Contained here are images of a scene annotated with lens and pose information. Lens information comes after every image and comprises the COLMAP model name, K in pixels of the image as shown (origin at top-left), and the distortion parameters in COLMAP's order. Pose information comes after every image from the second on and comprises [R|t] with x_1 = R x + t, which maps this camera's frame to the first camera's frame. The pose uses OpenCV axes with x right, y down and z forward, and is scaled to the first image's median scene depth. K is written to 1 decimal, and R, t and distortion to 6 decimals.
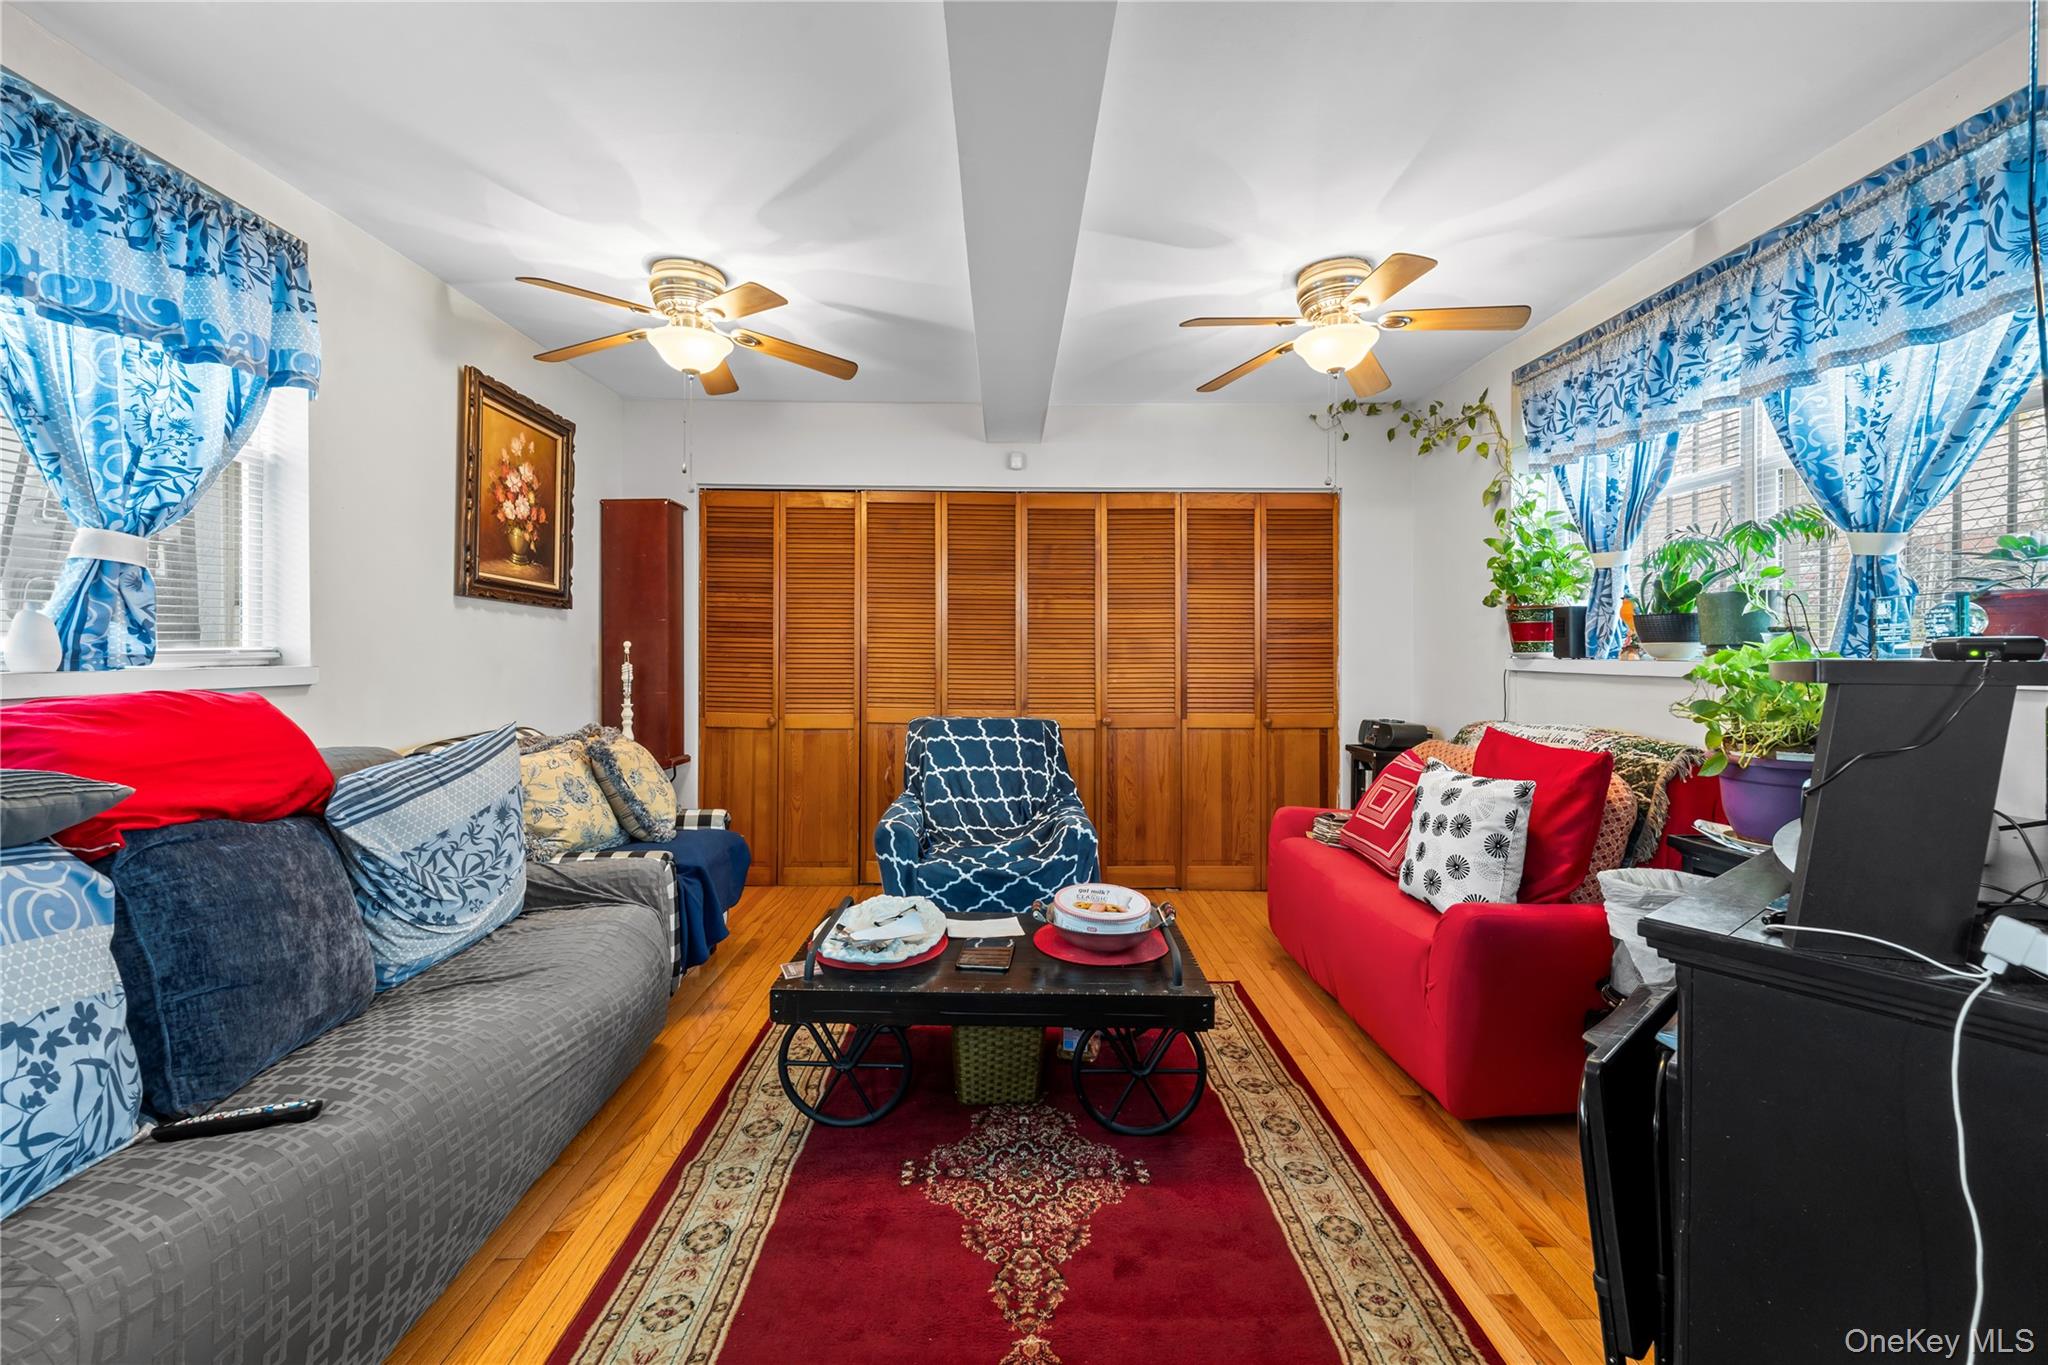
lens RADIAL K [[824.5, 0, 1027.7], [0, 824.5, 651.0], [0, 0, 1]] dist [-0.000097, -0.000017]
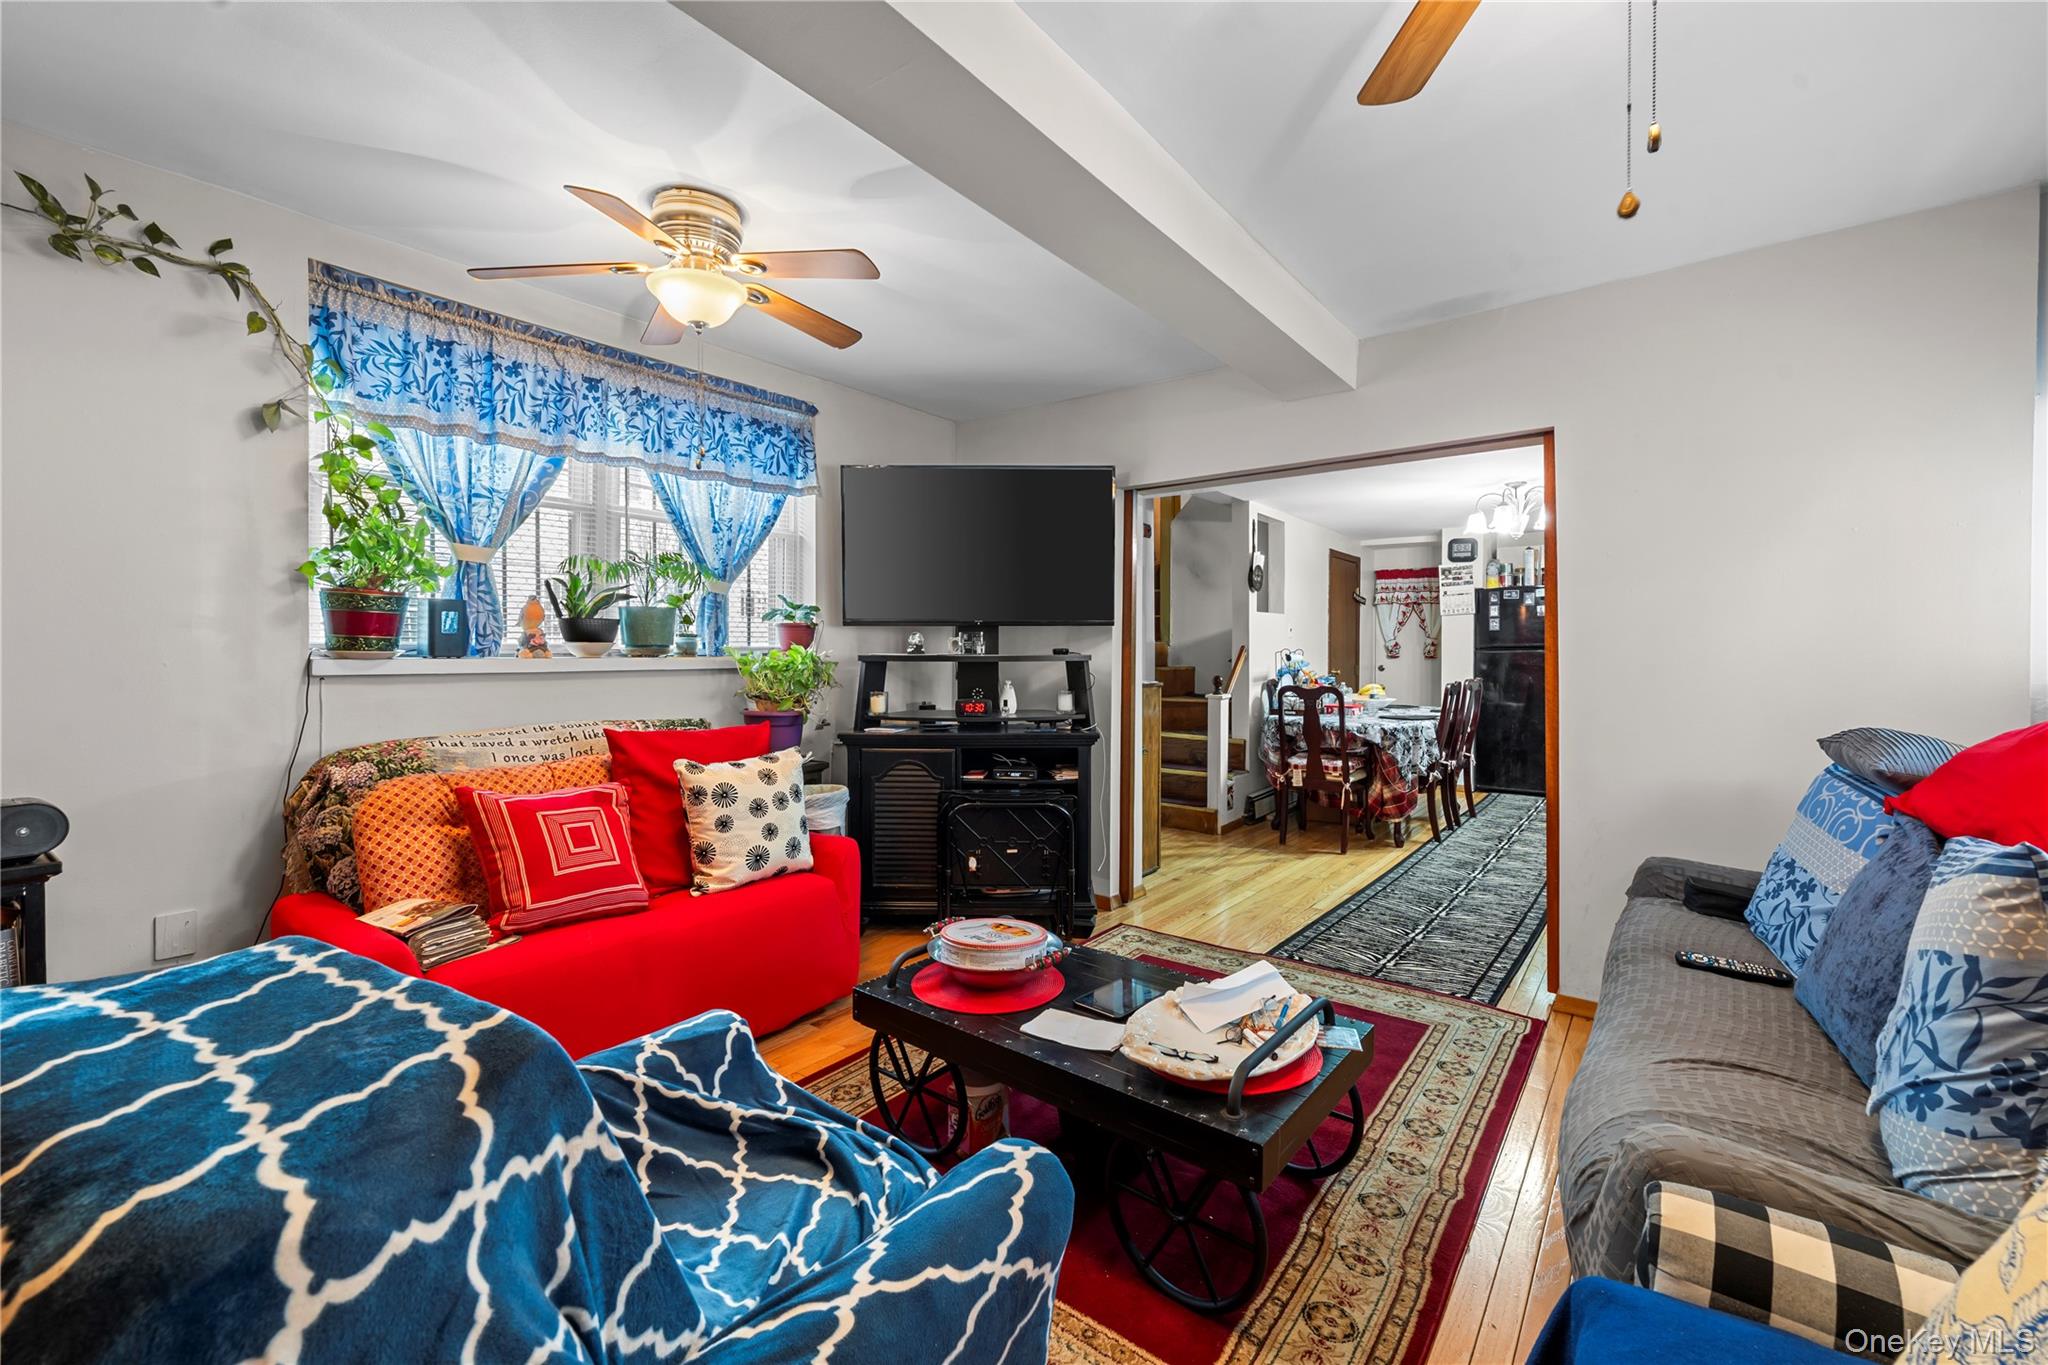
lens RADIAL K [[824.5, 0, 1027.7], [0, 824.5, 651.0], [0, 0, 1]] dist [-0.000097, -0.000017]
pose [[-0.773020, -0.011401, 0.634280, -0.538359], [-0.006065, 0.999926, 0.010581, -0.016370], [-0.634353, 0.004333, -0.773031, 1.778596]]
